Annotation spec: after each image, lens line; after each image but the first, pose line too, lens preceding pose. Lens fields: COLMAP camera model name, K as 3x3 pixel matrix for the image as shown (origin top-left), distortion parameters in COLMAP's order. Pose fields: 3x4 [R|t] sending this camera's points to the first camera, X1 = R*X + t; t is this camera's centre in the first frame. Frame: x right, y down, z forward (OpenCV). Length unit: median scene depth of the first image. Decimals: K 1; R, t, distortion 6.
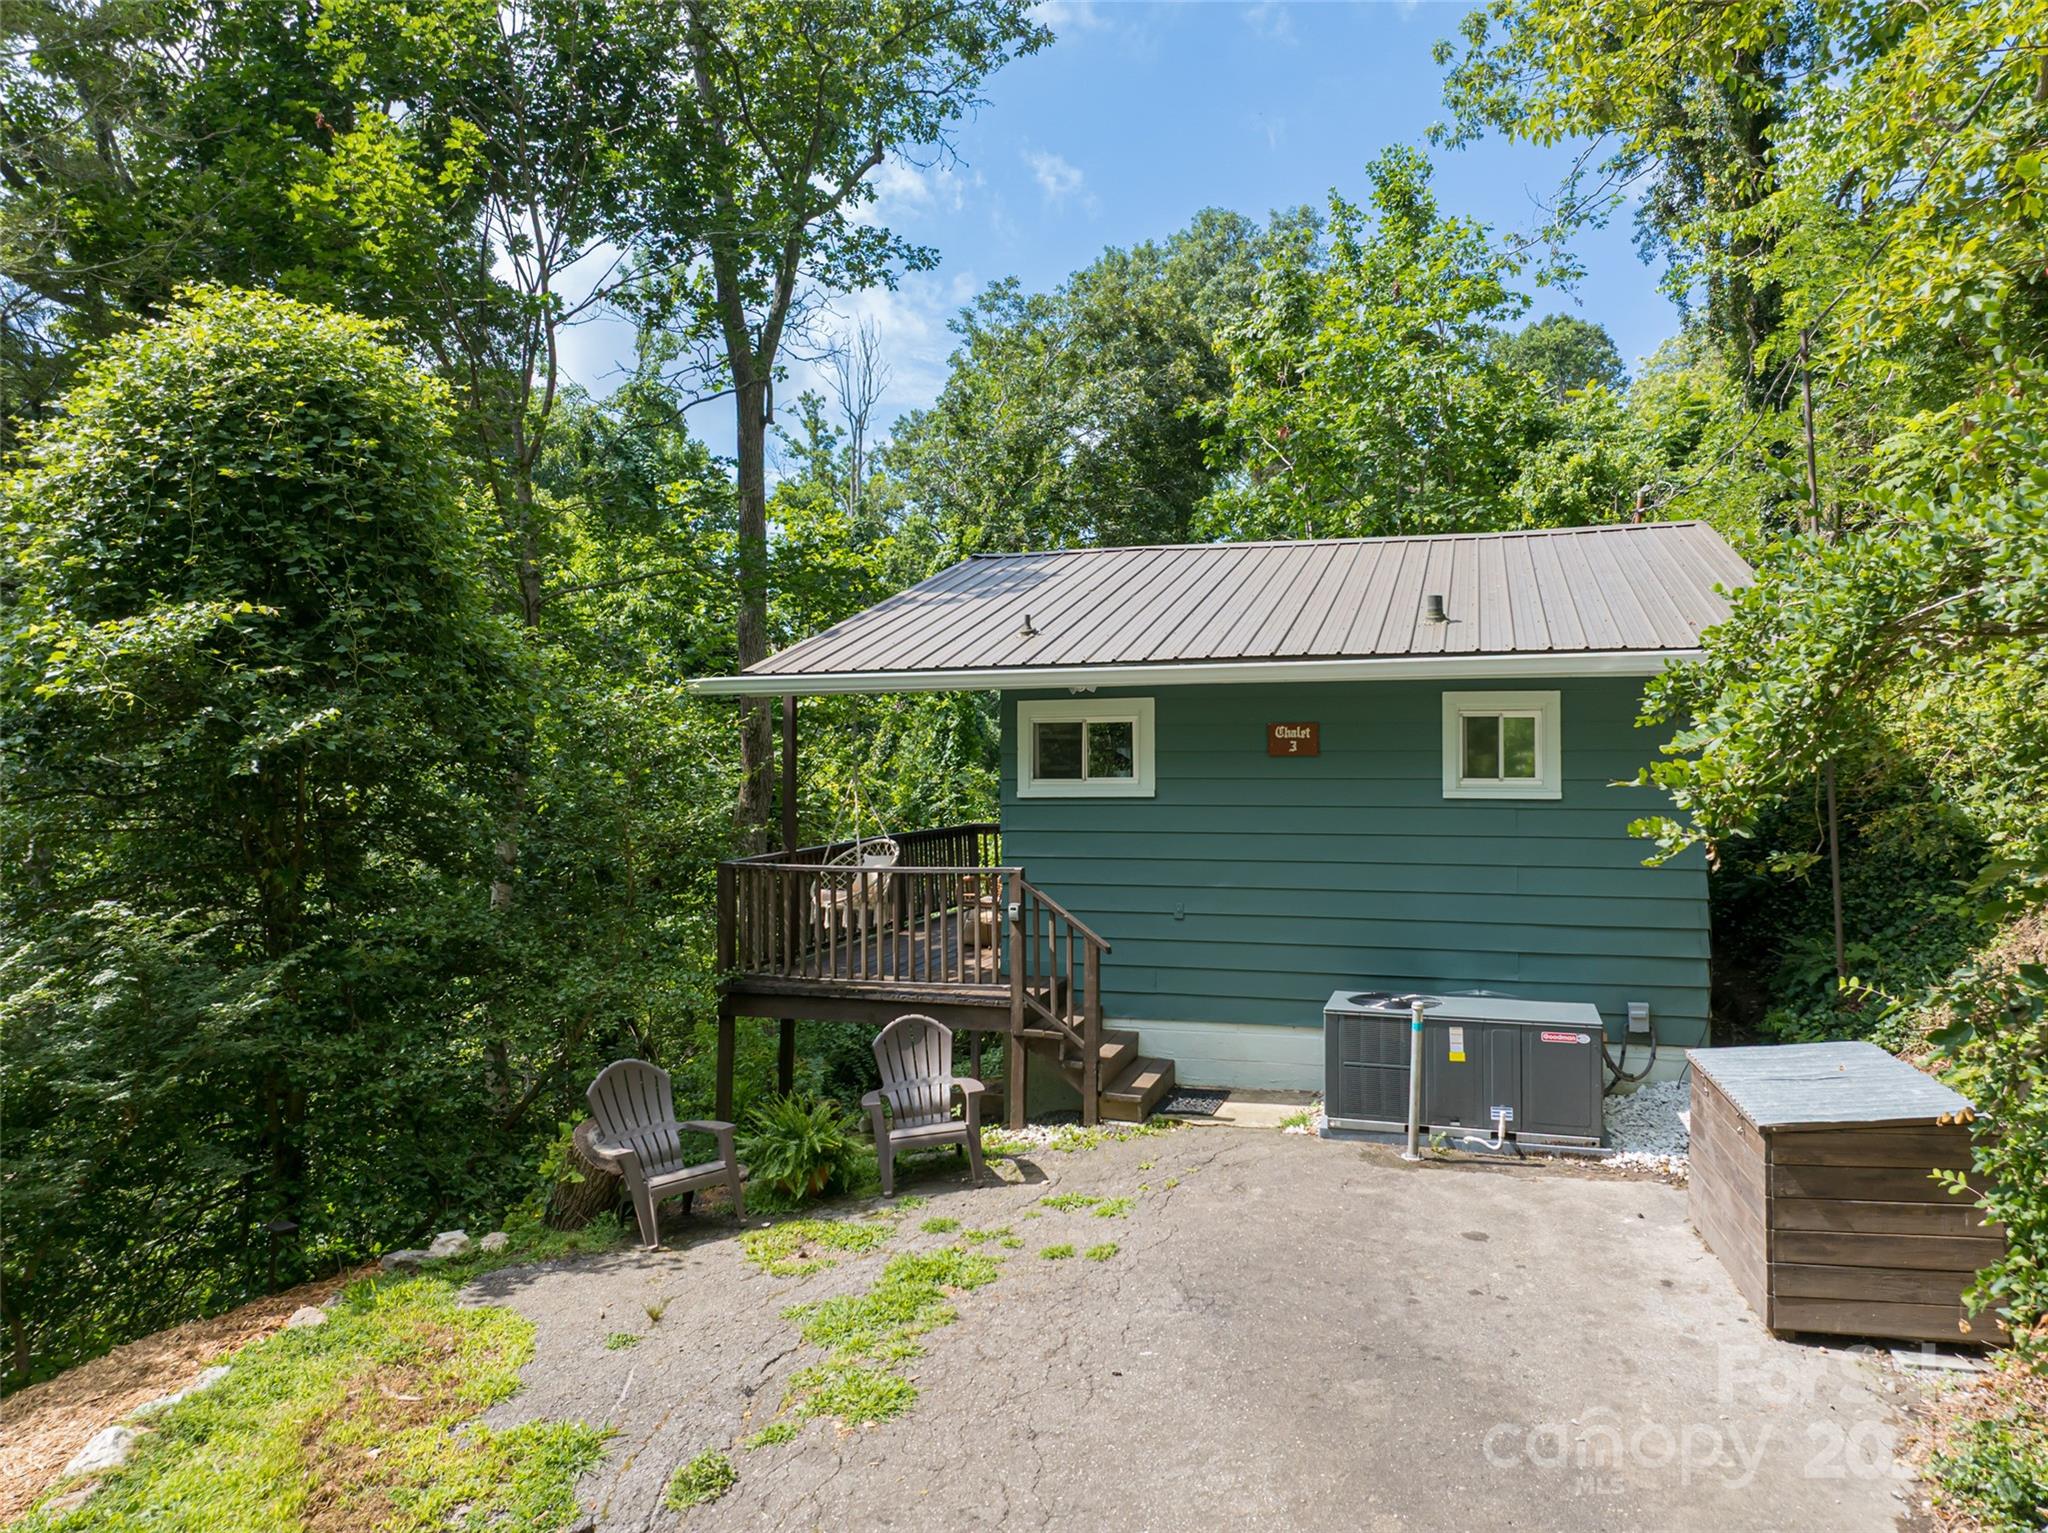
lens RADIAL K [[1122.5, 0, 1055.9], [0, 1122.5, 655.4], [0, 0, 1]] dist [-0.009362, -0.001862]
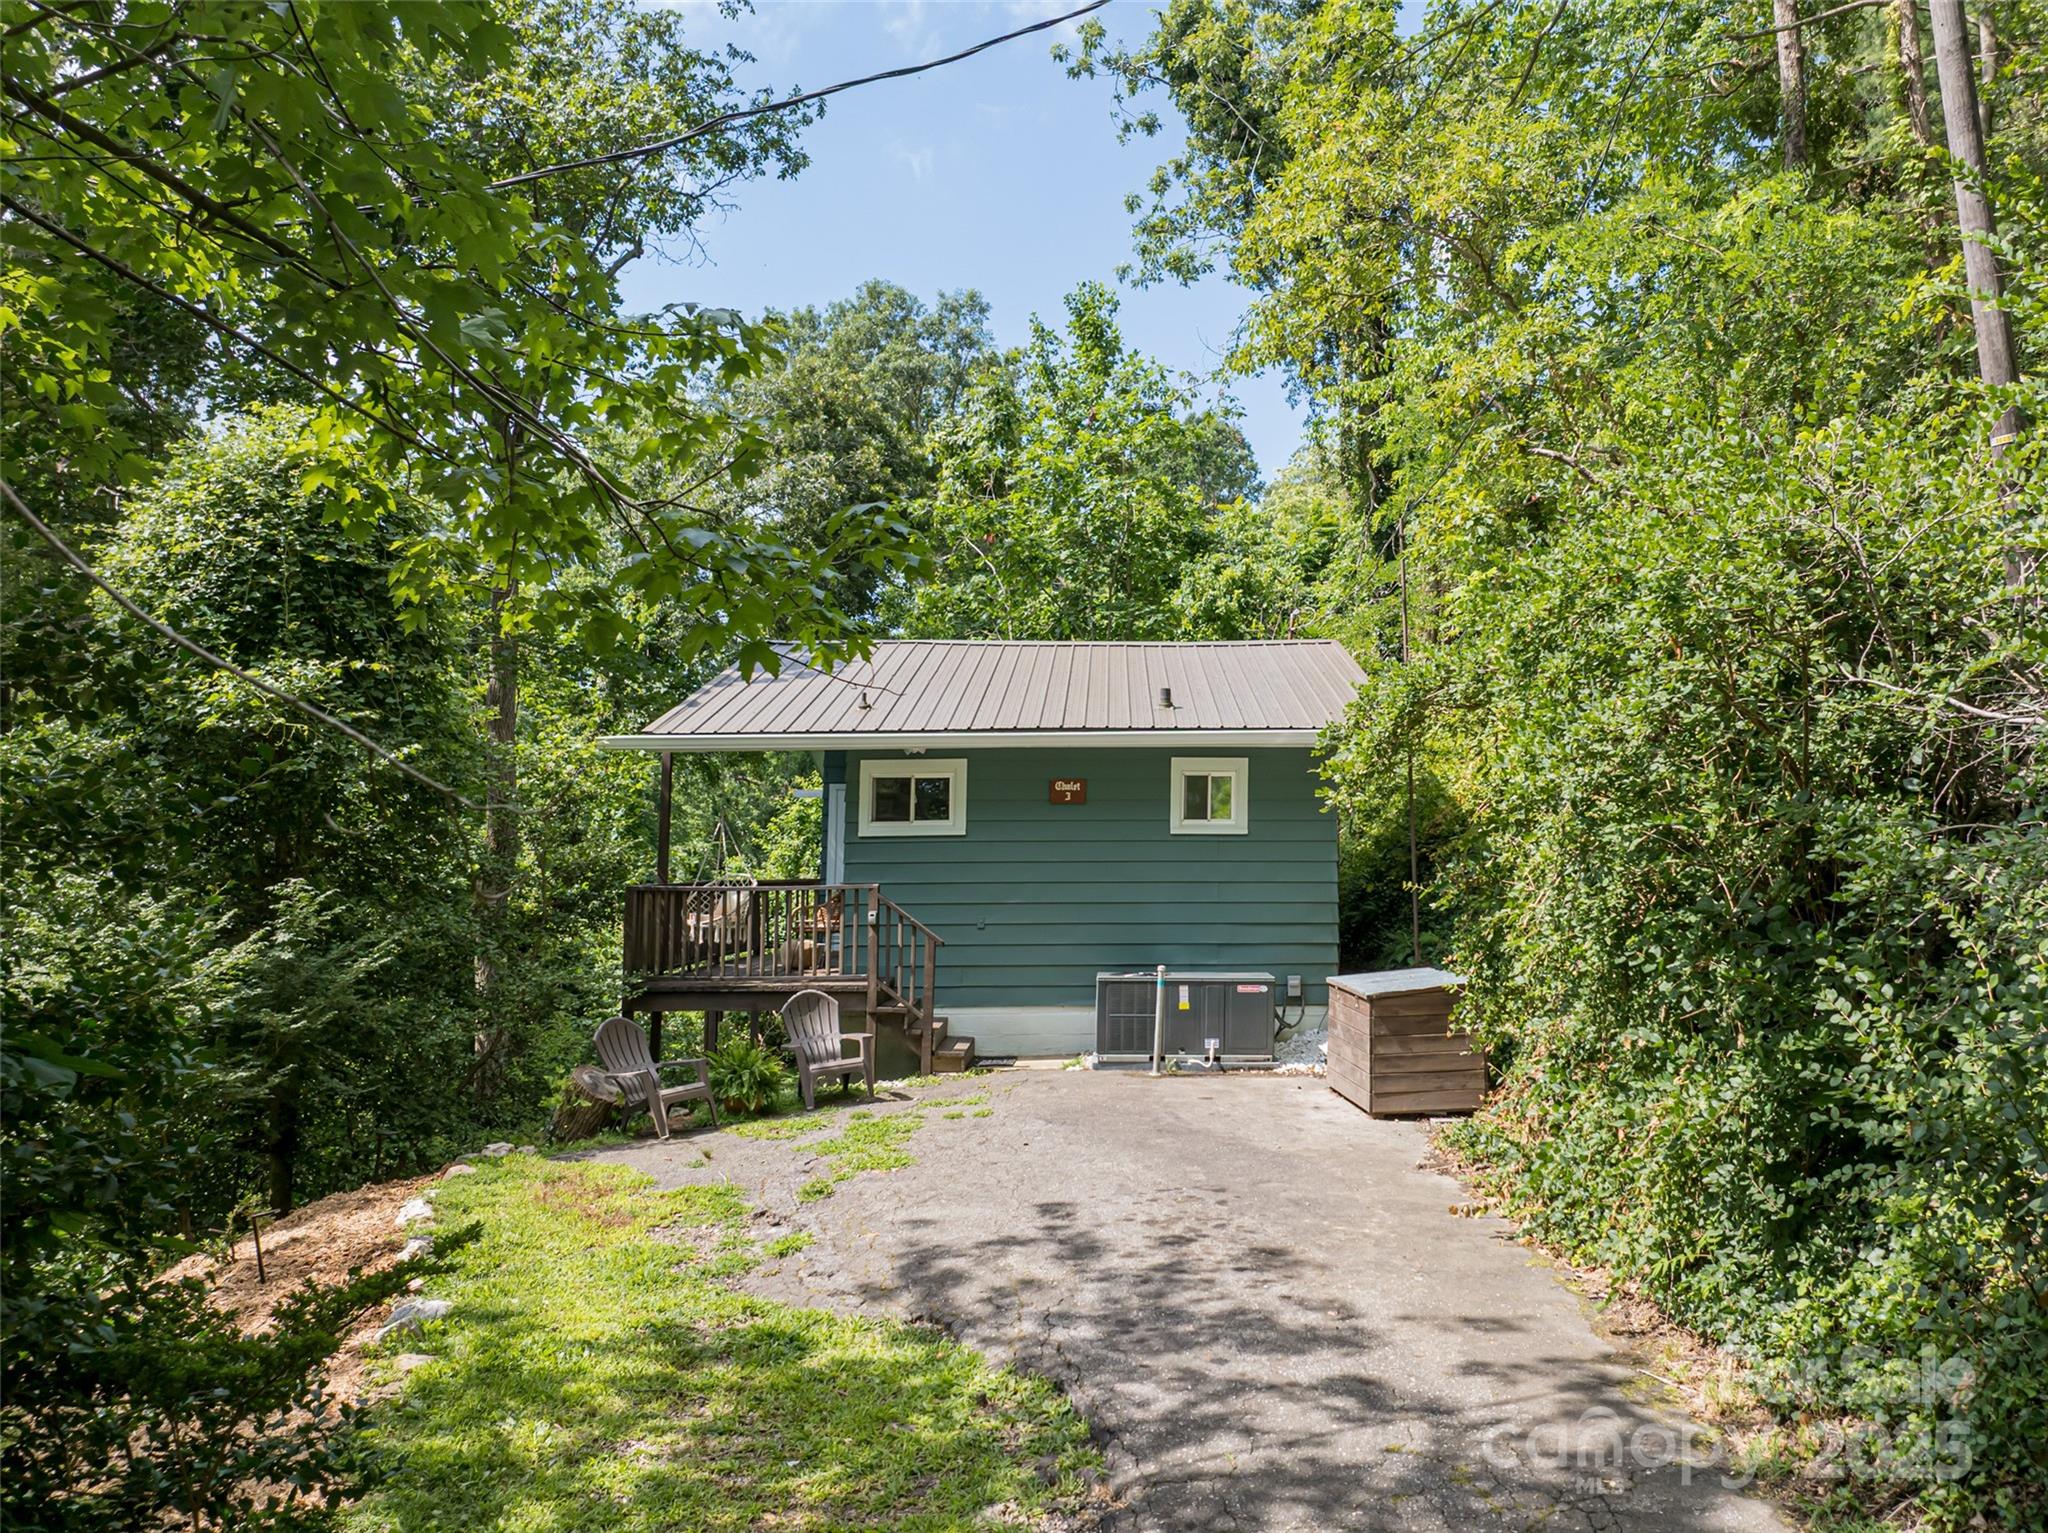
lens RADIAL K [[1419.9, 0, 1024.0], [0, 1419.9, 766.5], [0, 0, 1]] dist [-0.002499, -0.002244]
pose [[0.949696, 0.016598, 0.312734, -0.287214], [-0.016406, 0.999860, -0.003244, 0.039470], [-0.312744, -0.002050, 0.949835, -0.467043]]
